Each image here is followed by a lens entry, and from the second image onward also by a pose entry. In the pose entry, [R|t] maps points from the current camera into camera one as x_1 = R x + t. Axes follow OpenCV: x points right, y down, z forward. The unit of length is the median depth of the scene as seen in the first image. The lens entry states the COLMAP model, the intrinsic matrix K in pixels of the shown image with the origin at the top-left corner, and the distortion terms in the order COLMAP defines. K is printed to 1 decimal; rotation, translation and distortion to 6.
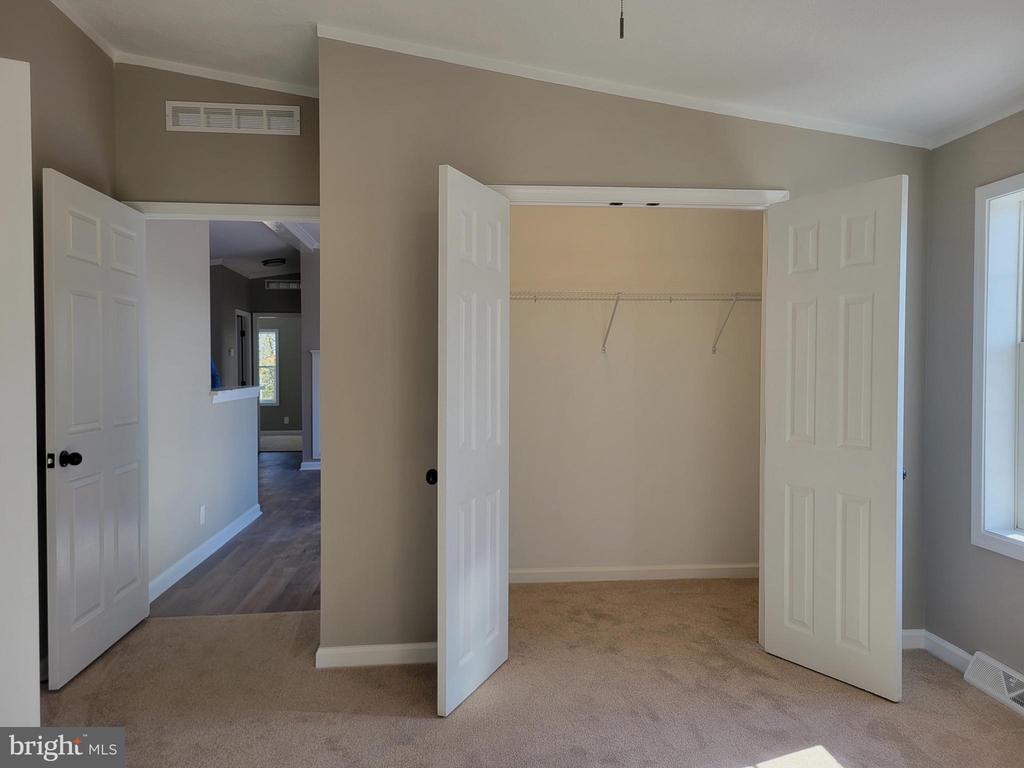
lens RADIAL K [[774.2, 0, 518.1], [0, 774.2, 390.5], [0, 0, 1]] dist [0.049605, -0.010437]
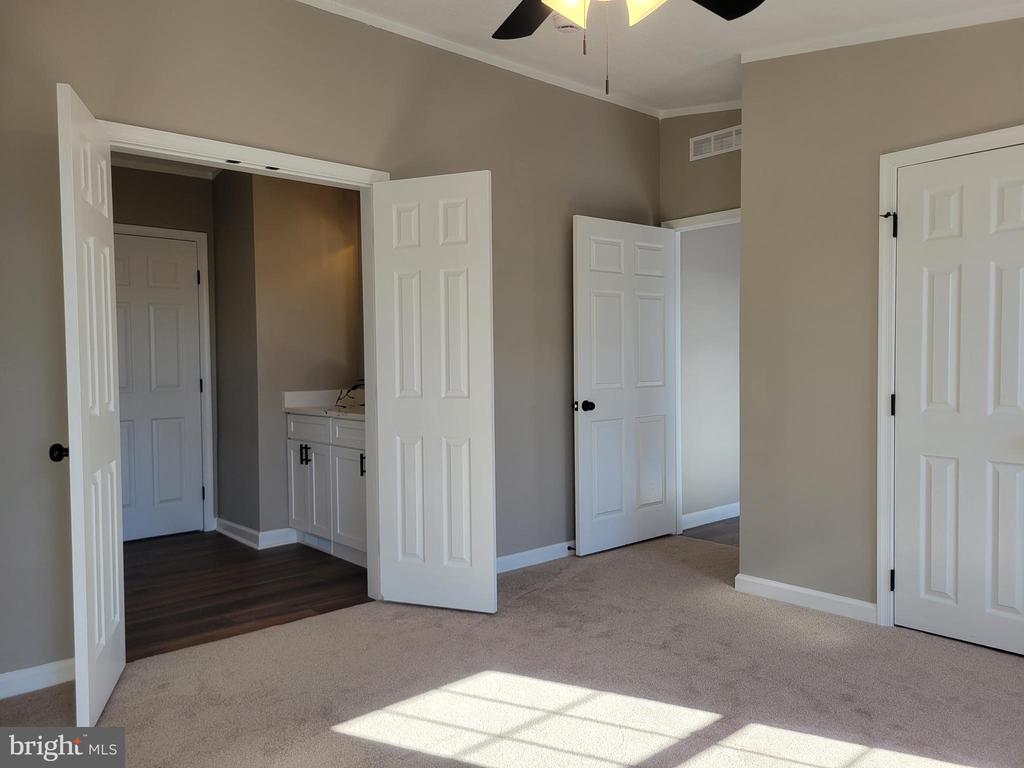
lens RADIAL K [[774.2, 0, 518.1], [0, 774.2, 390.5], [0, 0, 1]] dist [0.049605, -0.010437]
pose [[0.587274, 0.024414, -0.809020, 0.548224], [-0.008934, 0.999680, 0.023683, 0.023314], [0.809339, -0.006680, 0.587304, 0.019878]]
